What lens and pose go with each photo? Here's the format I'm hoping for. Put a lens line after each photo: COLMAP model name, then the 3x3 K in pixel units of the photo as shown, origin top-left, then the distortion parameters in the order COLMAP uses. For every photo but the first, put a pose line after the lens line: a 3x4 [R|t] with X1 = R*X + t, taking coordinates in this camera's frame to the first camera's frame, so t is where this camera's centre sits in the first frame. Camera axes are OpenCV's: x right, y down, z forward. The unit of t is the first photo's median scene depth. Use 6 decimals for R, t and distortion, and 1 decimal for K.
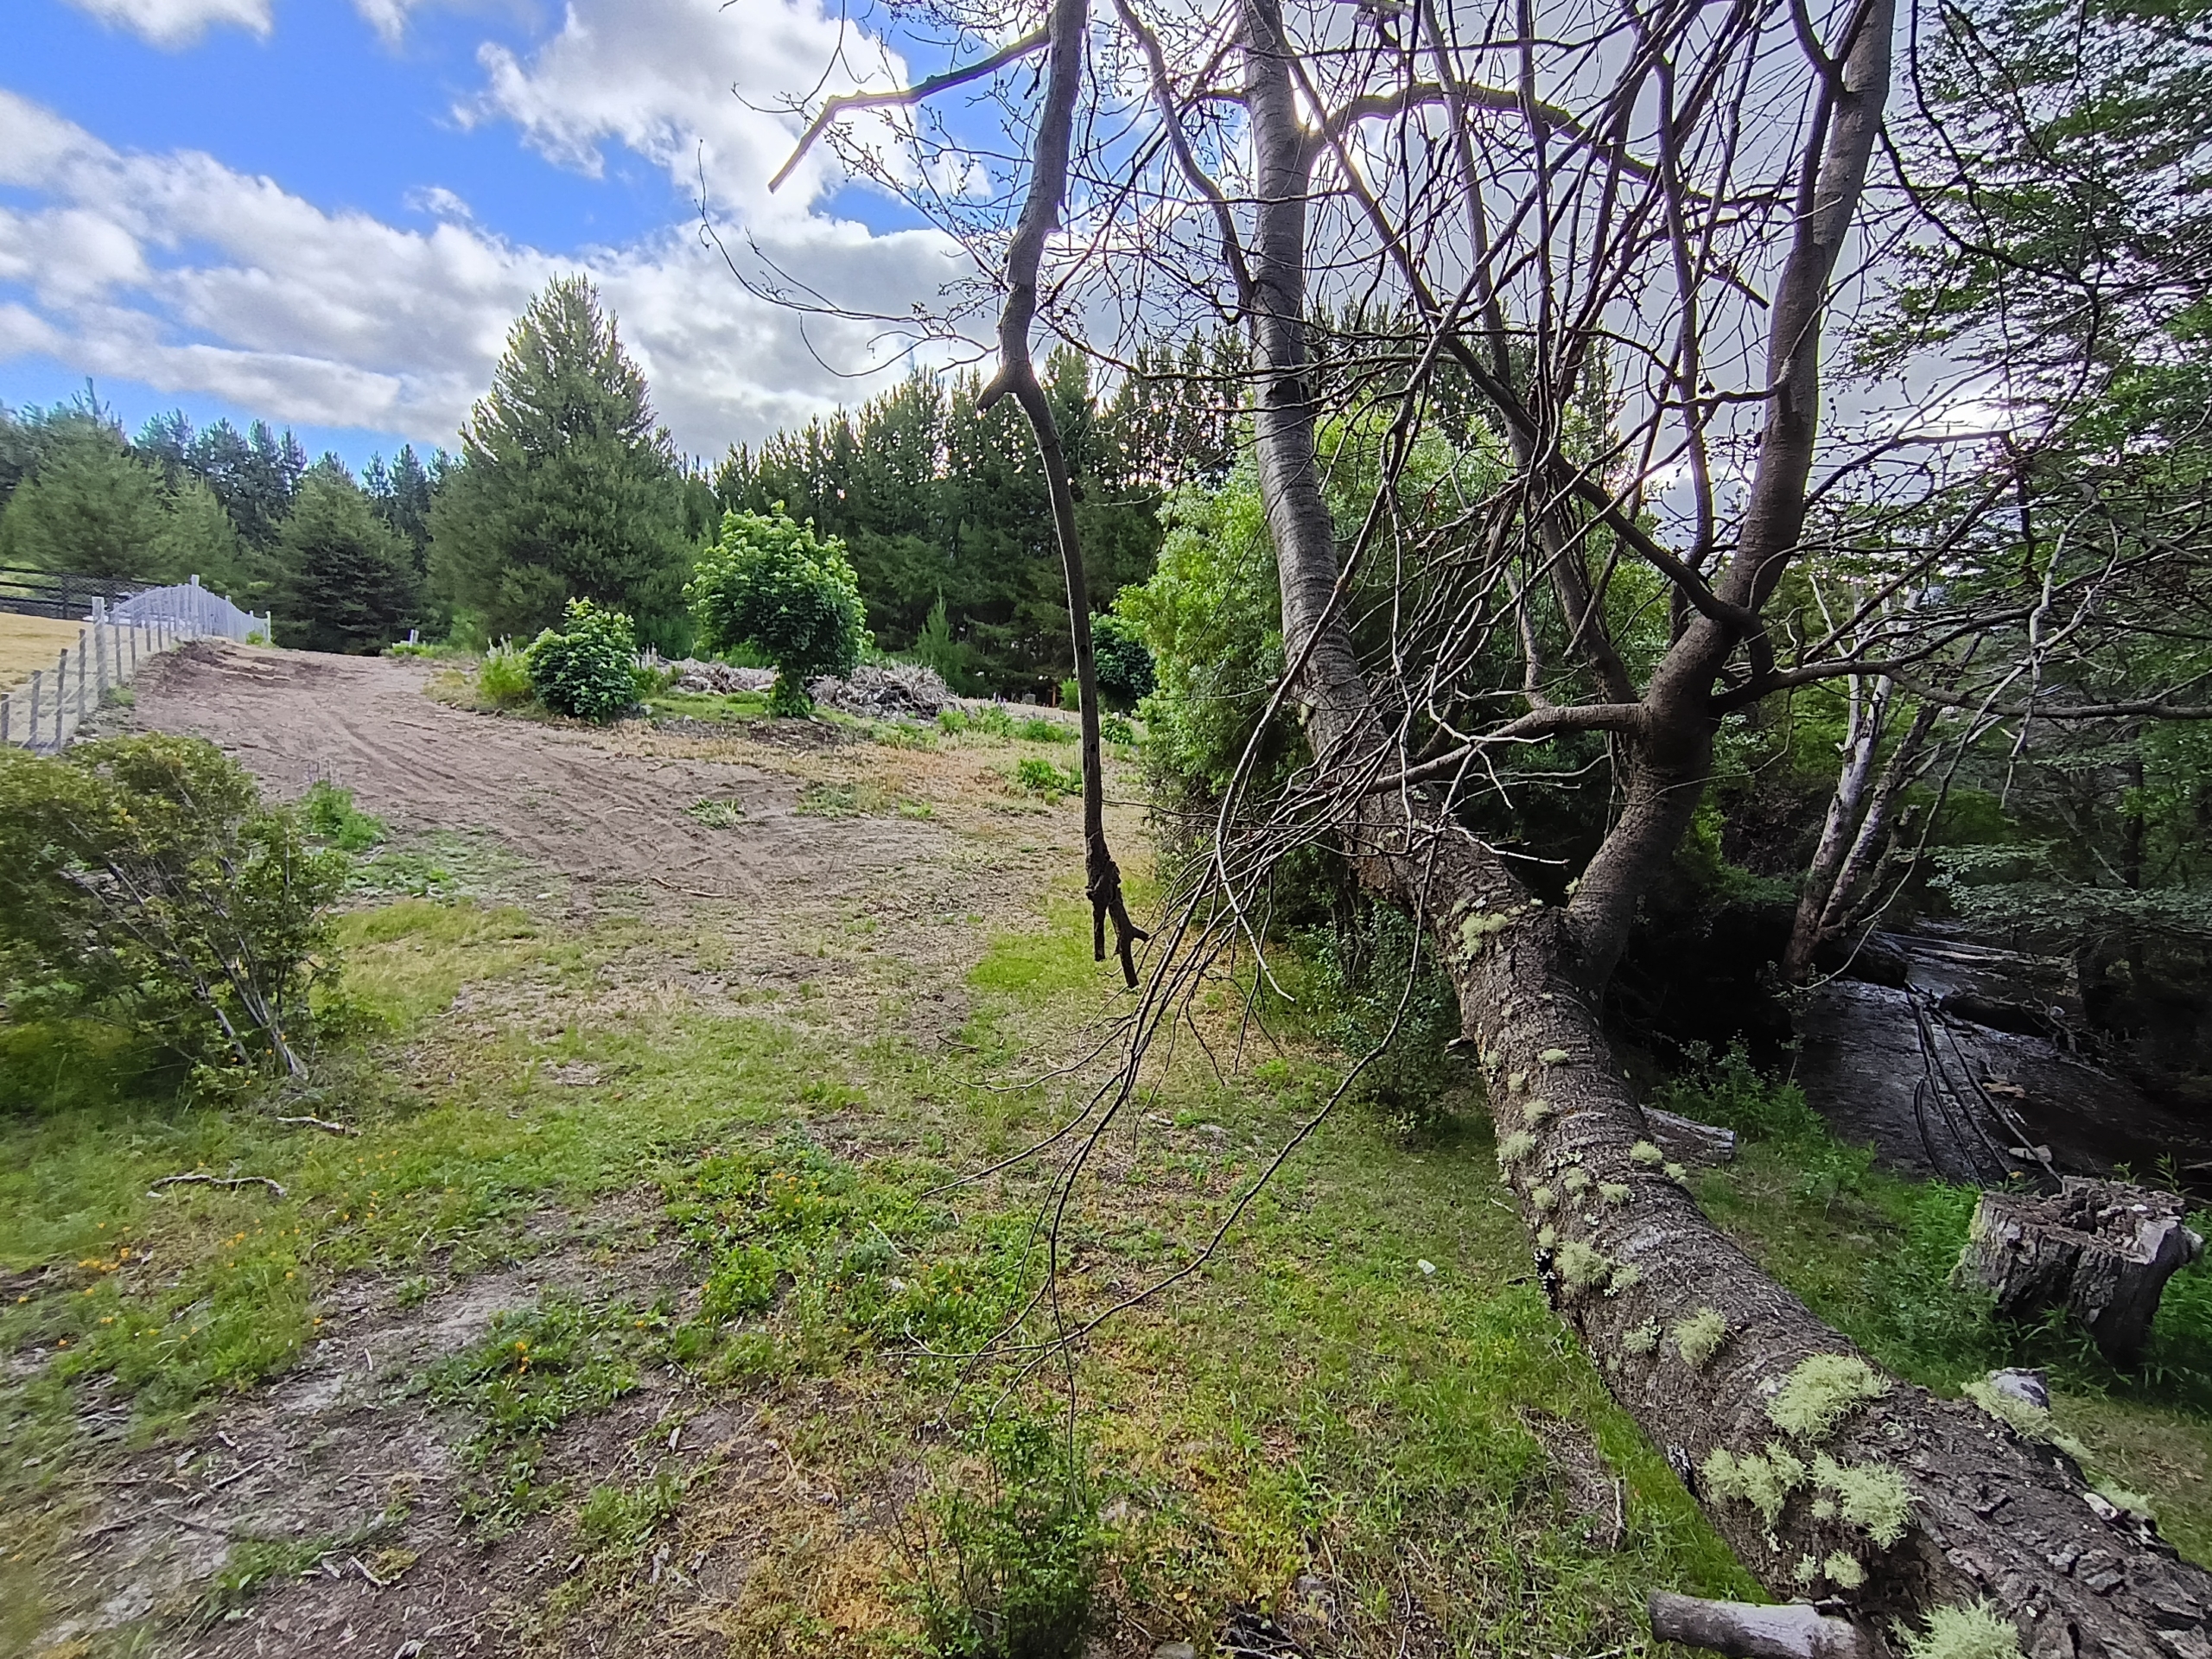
lens RADIAL K [[1019.7, 0, 1106.0], [0, 1019.7, 829.5], [0, 0, 1]] dist [0.011952, -0.002010]
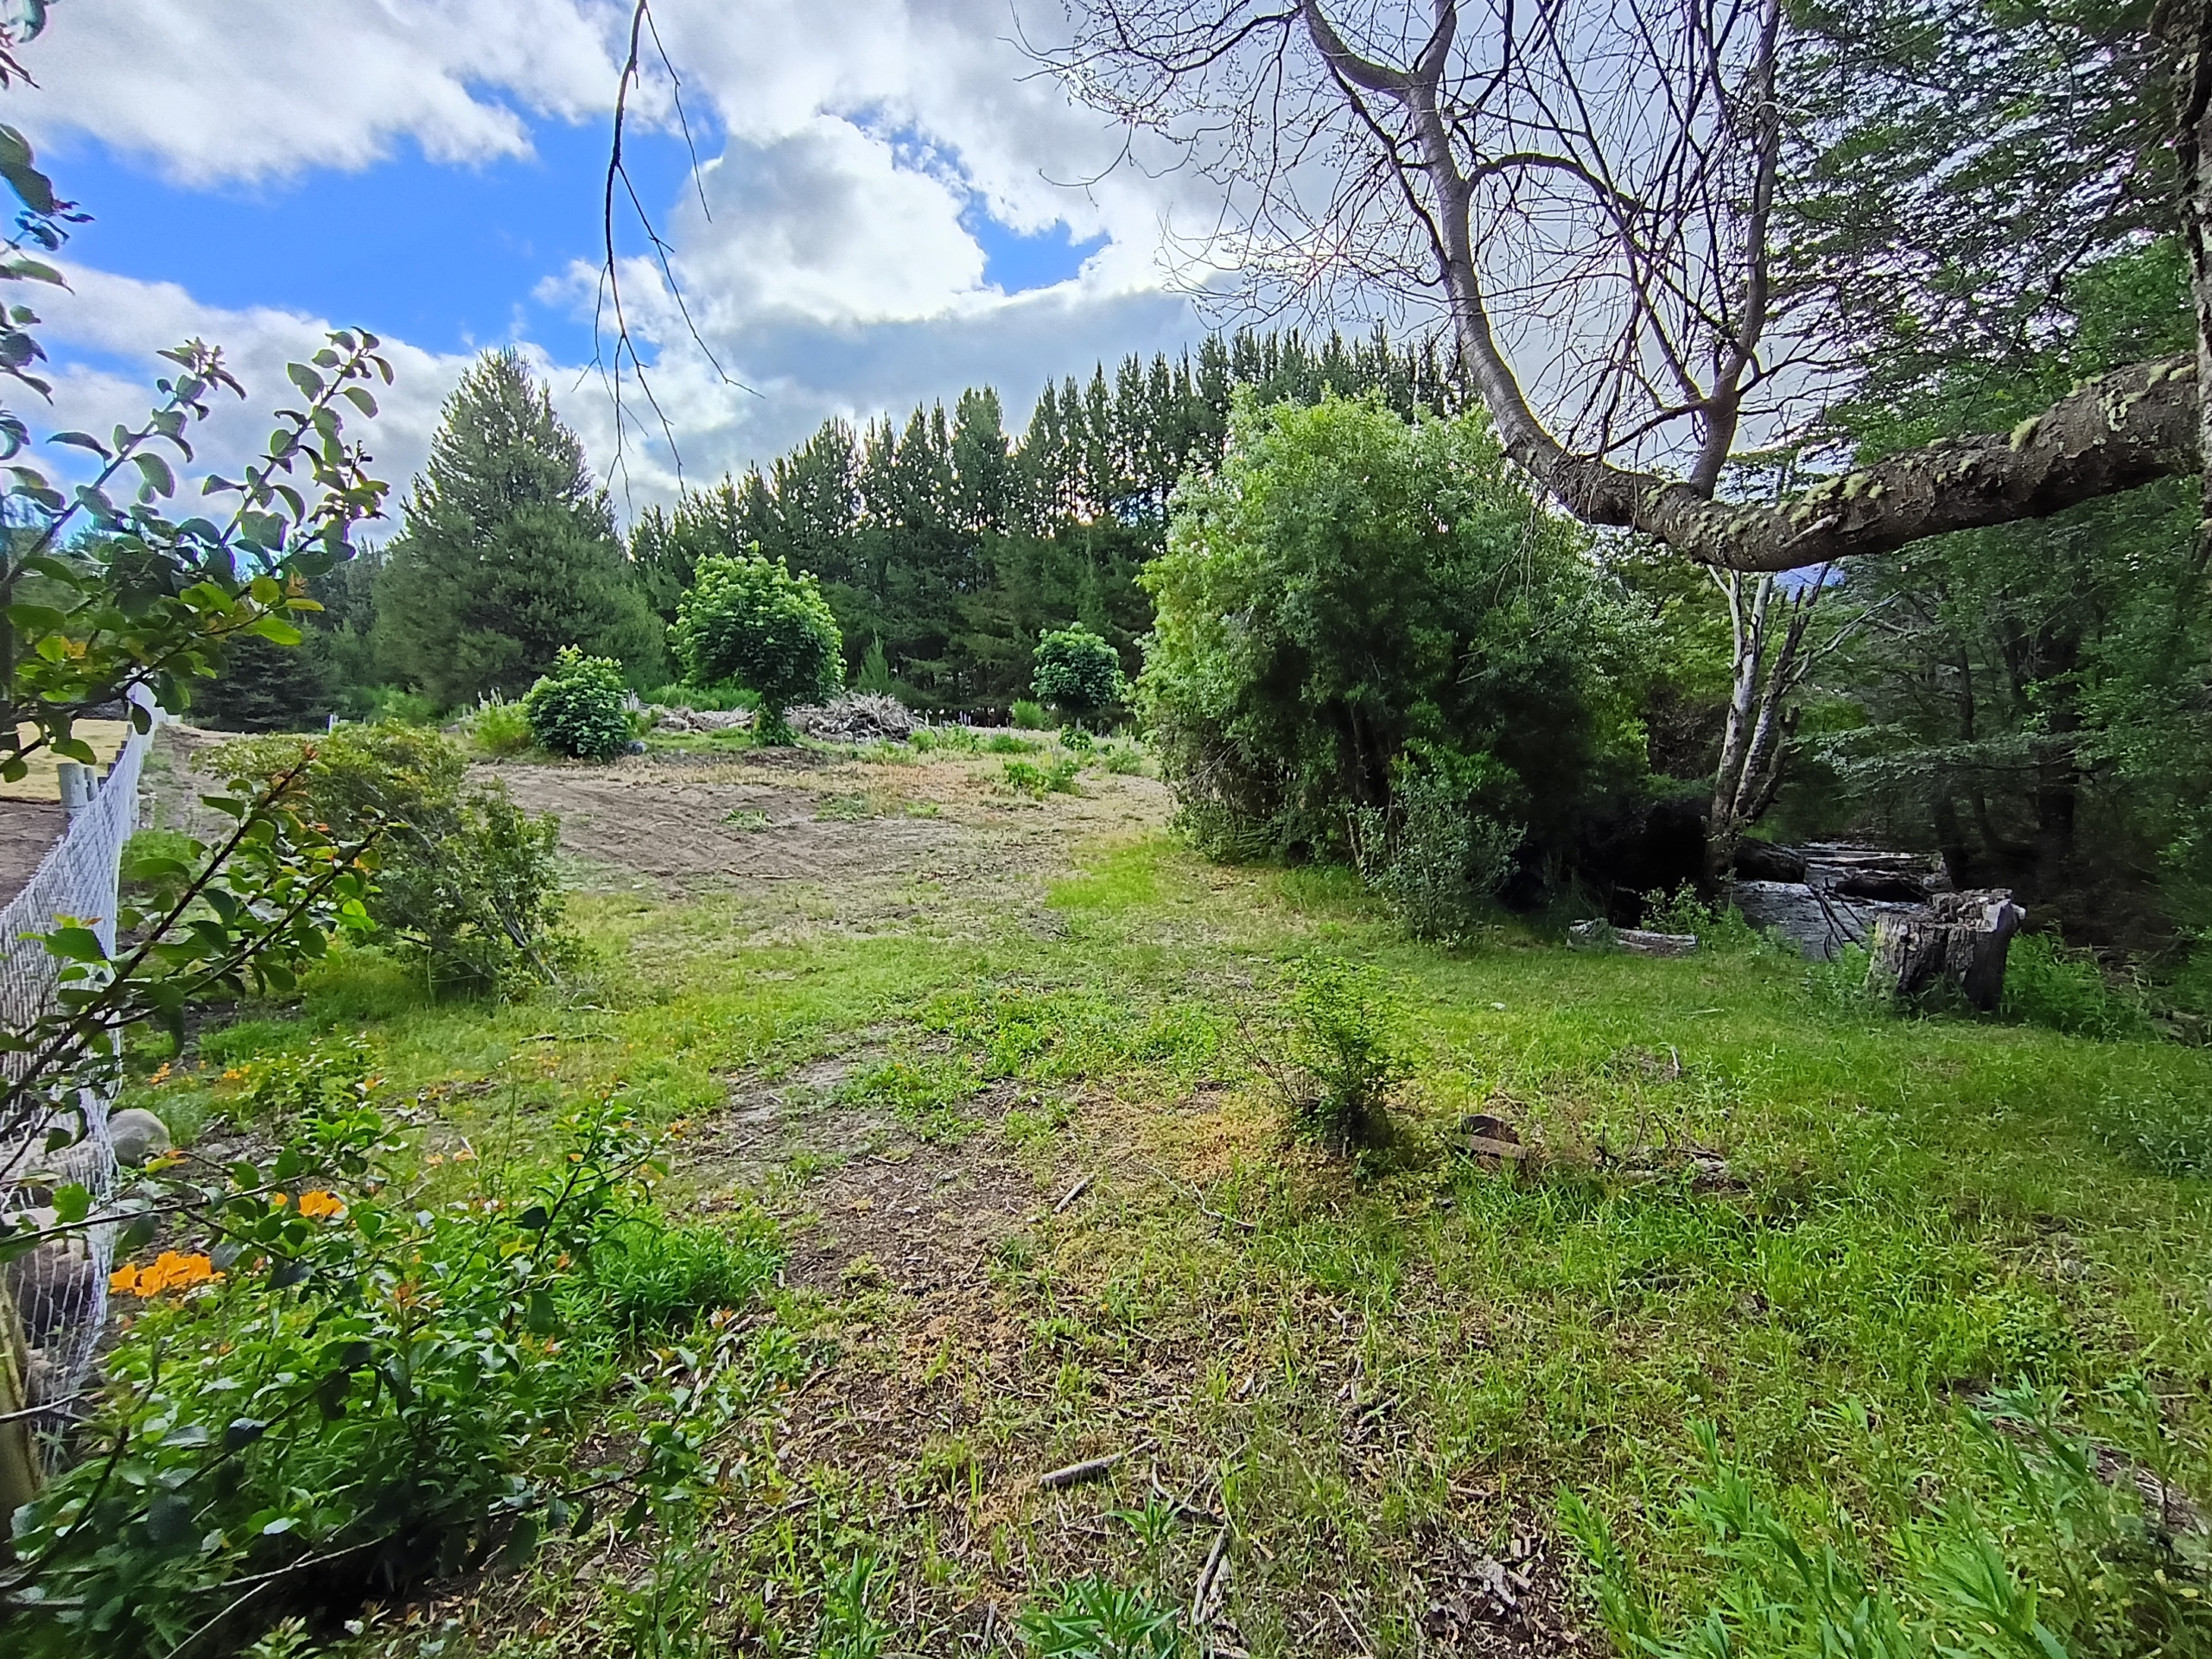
lens RADIAL K [[1019.7, 0, 1106.0], [0, 1019.7, 829.5], [0, 0, 1]] dist [0.011952, -0.002010]
pose [[0.992626, -0.093758, 0.076831, -0.067771], [0.096498, 0.994794, -0.032765, 0.047551], [-0.073359, 0.039937, 0.996506, -0.074315]]
